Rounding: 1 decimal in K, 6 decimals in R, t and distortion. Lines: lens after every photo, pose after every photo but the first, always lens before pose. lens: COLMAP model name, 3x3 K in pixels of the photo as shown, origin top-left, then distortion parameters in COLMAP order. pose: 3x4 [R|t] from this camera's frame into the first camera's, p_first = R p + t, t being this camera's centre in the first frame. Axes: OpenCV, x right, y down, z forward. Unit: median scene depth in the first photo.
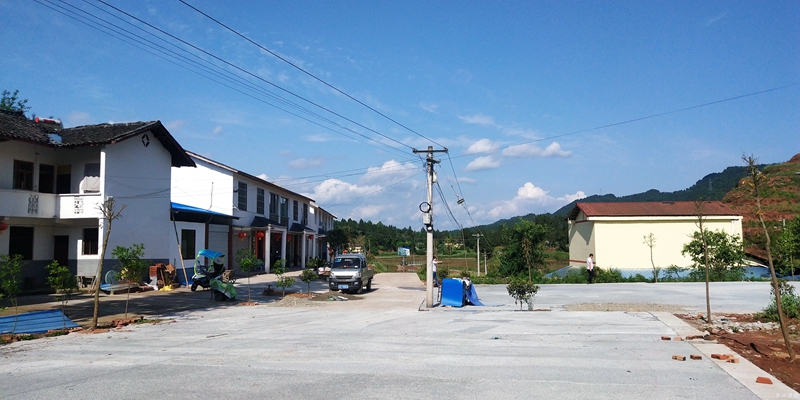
lens RADIAL K [[620.9, 0, 409.4], [0, 620.9, 189.8], [0, 0, 1]] dist [0.005156, 0.009805]
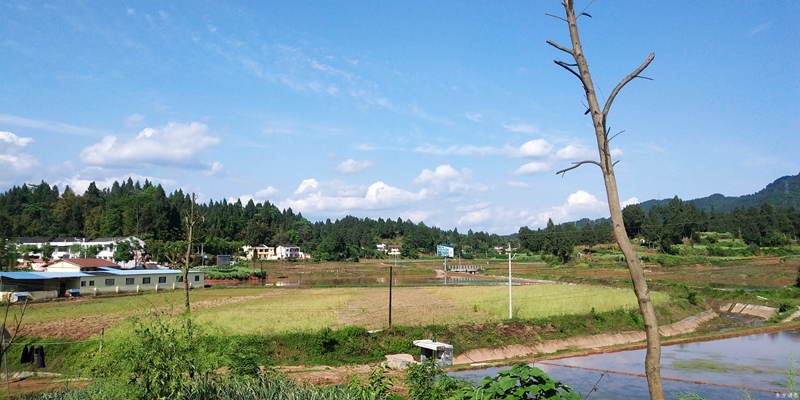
lens RADIAL K [[620.9, 0, 400.9], [0, 620.9, 197.5], [0, 0, 1]] dist [0.005156, 0.009805]
pose [[0.996175, 0.003063, -0.087321, 0.000963], [-0.002797, 0.999991, 0.003175, 0.015842], [0.087330, -0.002918, 0.996175, 0.124990]]
